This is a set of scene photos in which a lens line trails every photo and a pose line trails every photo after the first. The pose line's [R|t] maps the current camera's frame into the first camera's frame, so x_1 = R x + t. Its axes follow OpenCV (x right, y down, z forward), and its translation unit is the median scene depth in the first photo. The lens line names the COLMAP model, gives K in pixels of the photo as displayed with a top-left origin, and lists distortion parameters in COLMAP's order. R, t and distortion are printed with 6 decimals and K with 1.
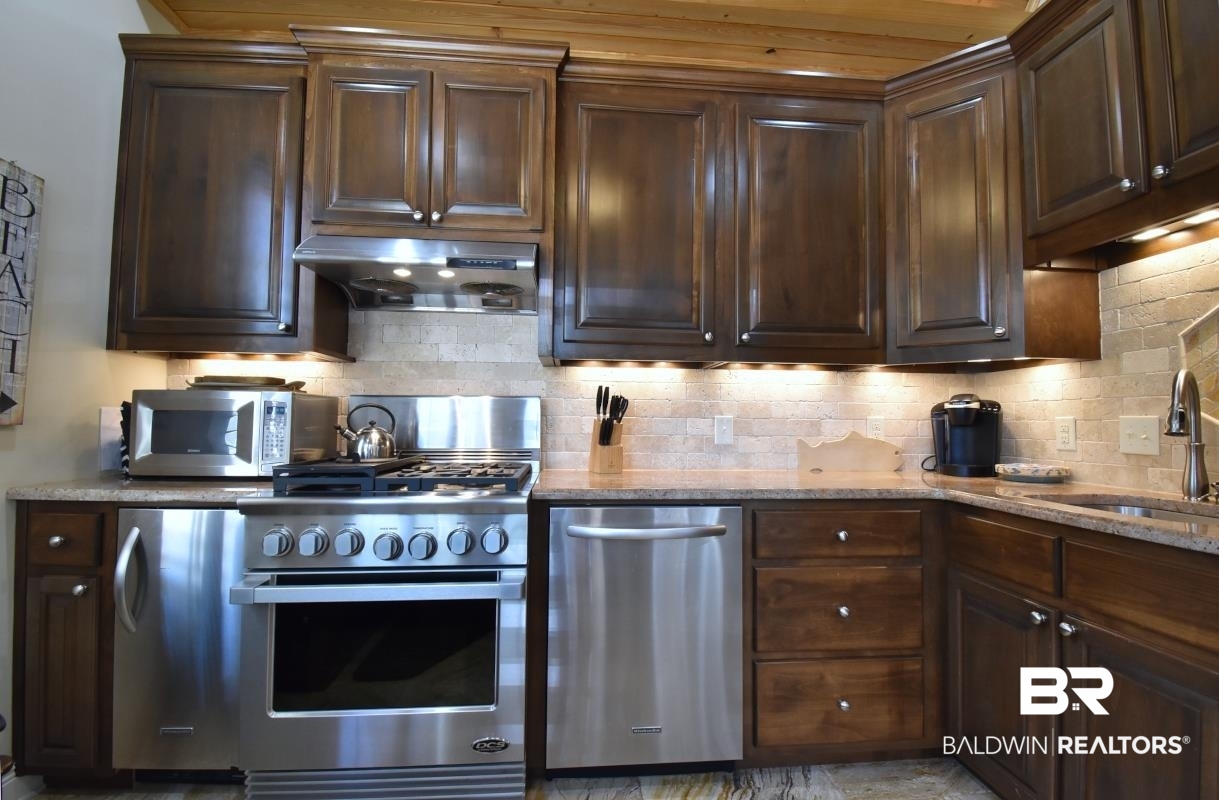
lens RADIAL K [[525.4, 0, 609.5], [0, 525.4, 400.0], [0, 0, 1]] dist [0.015934, -0.021697]
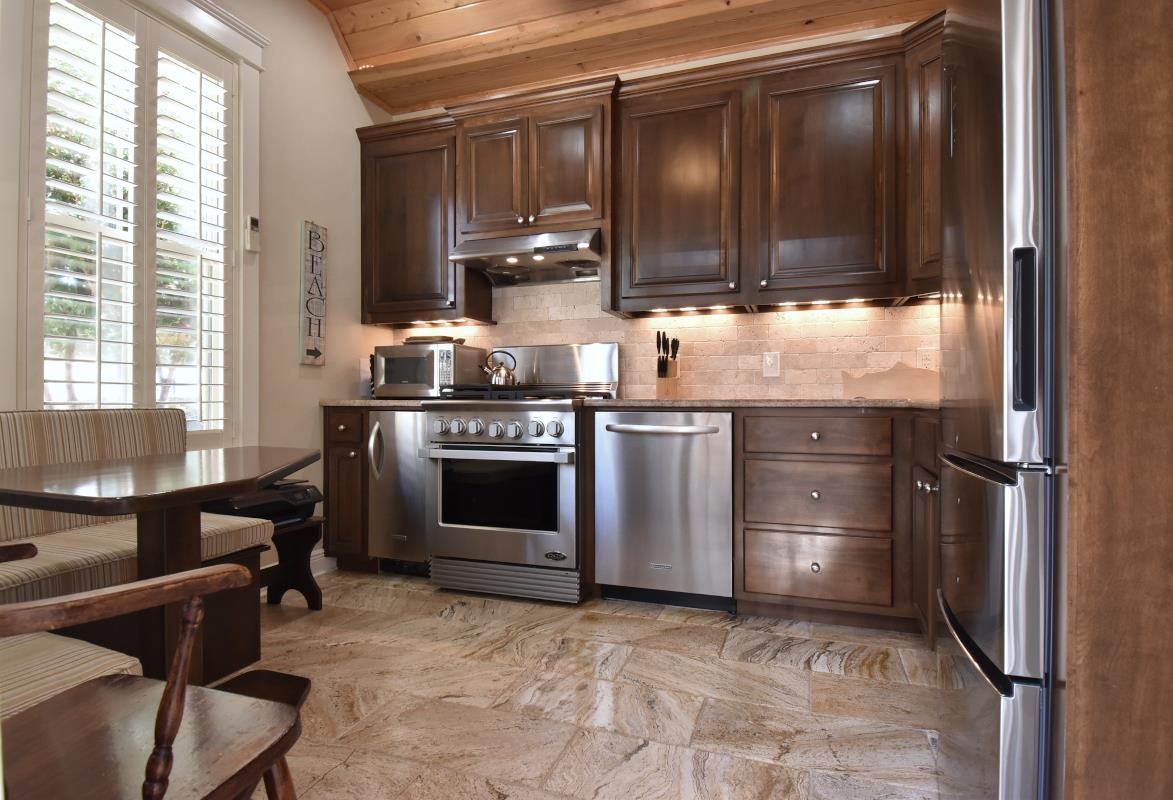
lens RADIAL K [[607.5, 0, 586.5], [0, 607.5, 400.0], [0, 0, 1]] dist [0.003296, -0.000444]
pose [[0.913035, -0.009609, -0.407768, 0.468844], [0.025779, 0.999083, 0.034178, 0.094680], [0.407066, -0.041718, 0.912446, -0.472968]]
